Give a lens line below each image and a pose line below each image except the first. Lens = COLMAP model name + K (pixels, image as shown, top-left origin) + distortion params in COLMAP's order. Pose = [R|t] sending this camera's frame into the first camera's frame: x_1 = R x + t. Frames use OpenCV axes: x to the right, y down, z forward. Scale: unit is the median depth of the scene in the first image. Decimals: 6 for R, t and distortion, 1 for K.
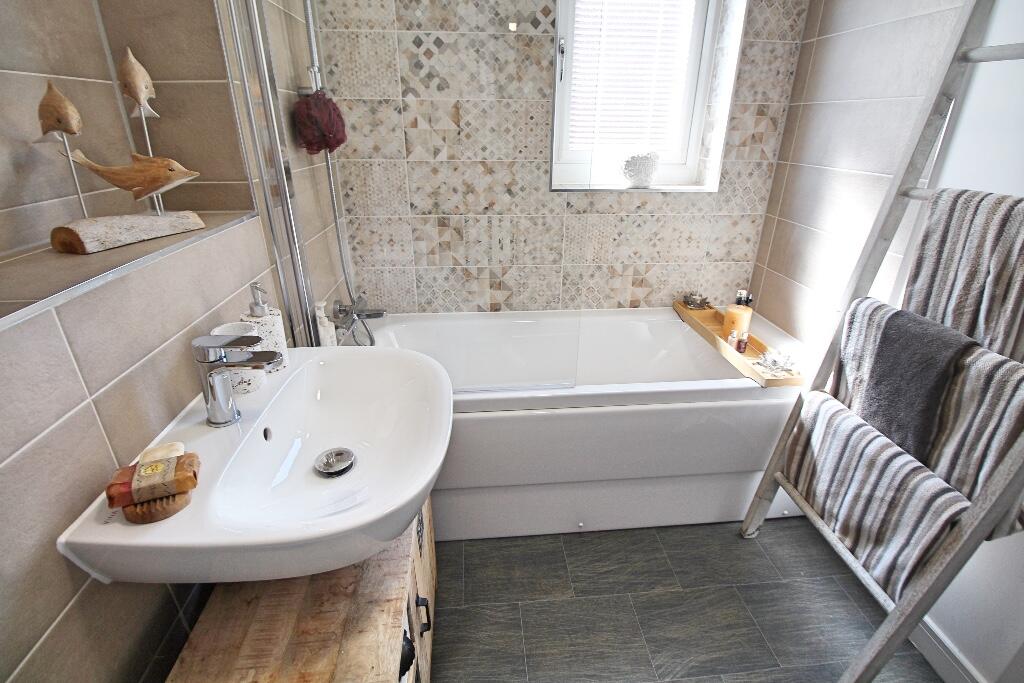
lens RADIAL K [[473.2, 0, 512.0], [0, 473.2, 341.5], [0, 0, 1]] dist [-0.001013, -0.013844]
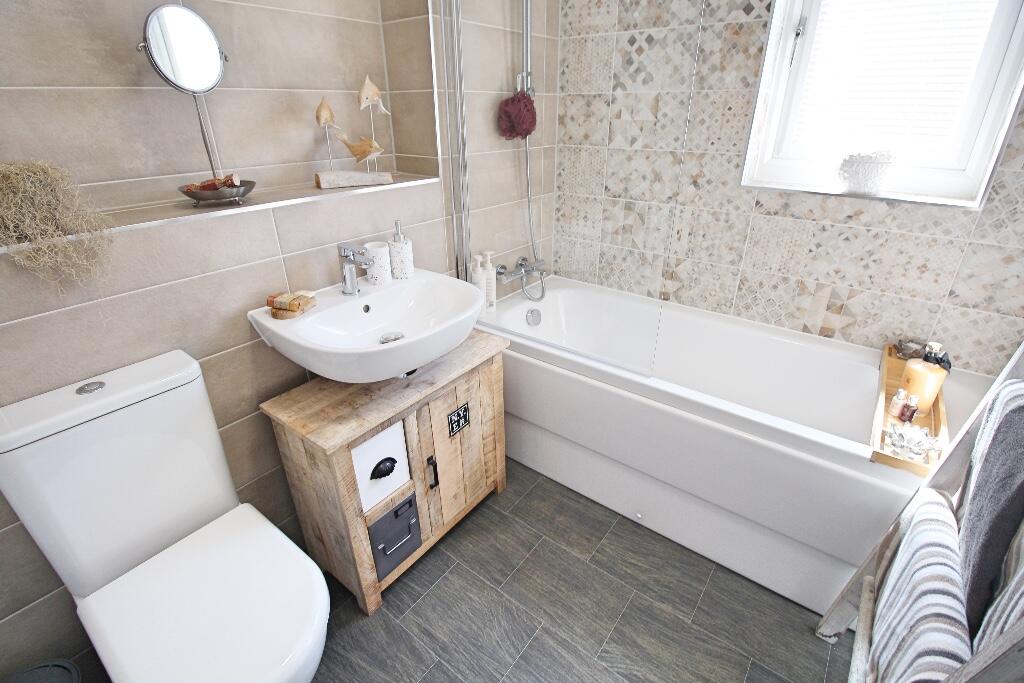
lens RADIAL K [[473.2, 0, 512.0], [0, 473.2, 341.5], [0, 0, 1]] dist [-0.001013, -0.013844]
pose [[0.732894, 0.291150, -0.614896, 0.440111], [-0.272973, 0.953706, 0.126217, -0.021508], [0.623178, 0.075346, 0.778442, 0.013246]]
